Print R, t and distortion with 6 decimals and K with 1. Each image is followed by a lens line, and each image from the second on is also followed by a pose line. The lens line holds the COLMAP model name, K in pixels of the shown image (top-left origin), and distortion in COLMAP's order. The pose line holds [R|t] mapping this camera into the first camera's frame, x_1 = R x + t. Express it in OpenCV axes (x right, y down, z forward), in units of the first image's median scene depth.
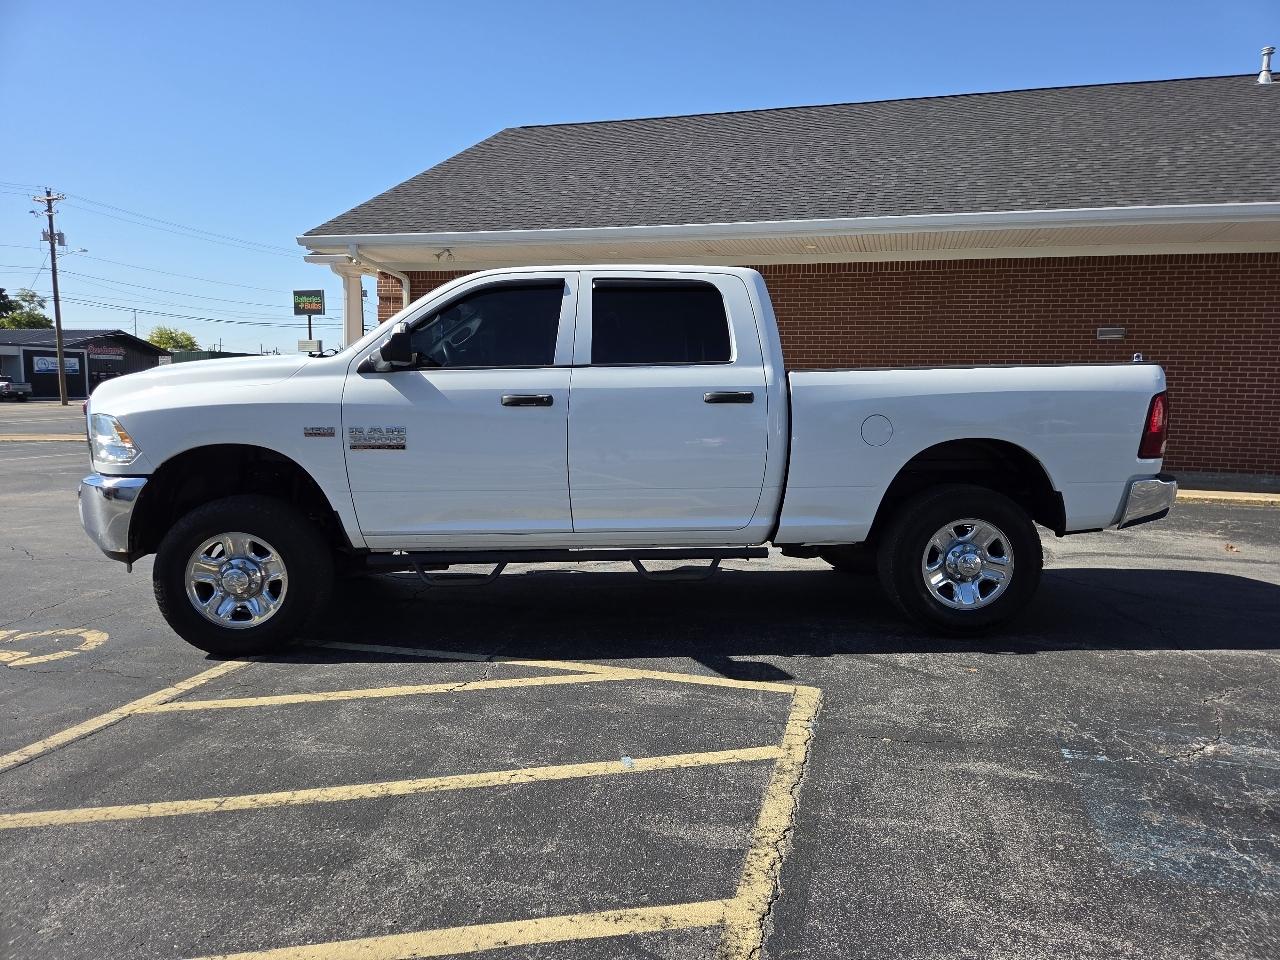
lens RADIAL K [[860.4, 0, 639.7], [0, 860.4, 465.7], [0, 0, 1]] dist [0.075234, -0.071576]
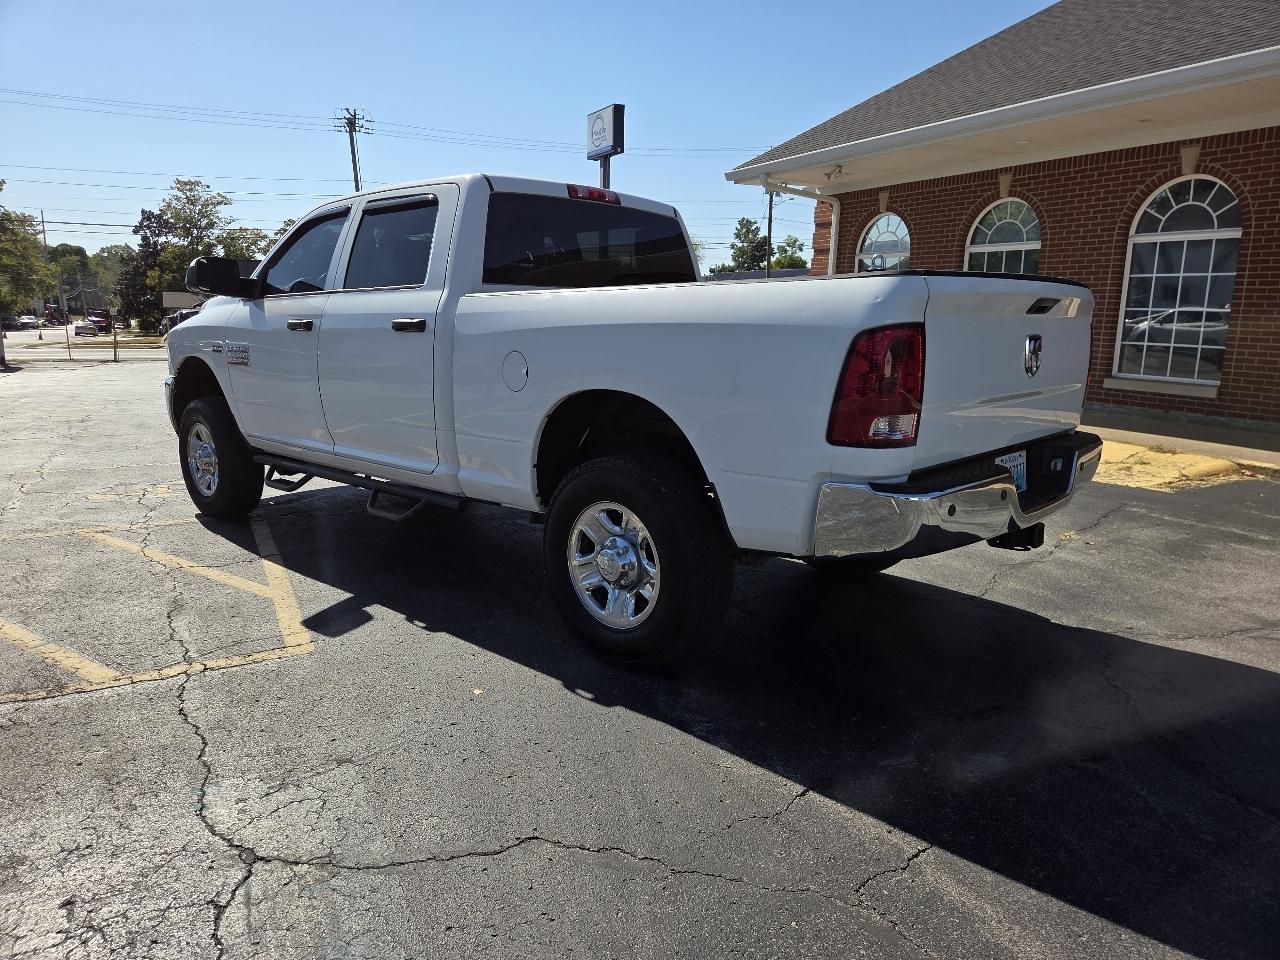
lens RADIAL K [[857.6, 0, 643.9], [0, 857.6, 476.4], [0, 0, 1]] dist [0.072325, -0.068738]
pose [[0.693443, 0.135196, -0.707714, 0.331443], [-0.071376, 0.990296, 0.119241, -0.017314], [0.716967, -0.032173, 0.696364, 0.195419]]
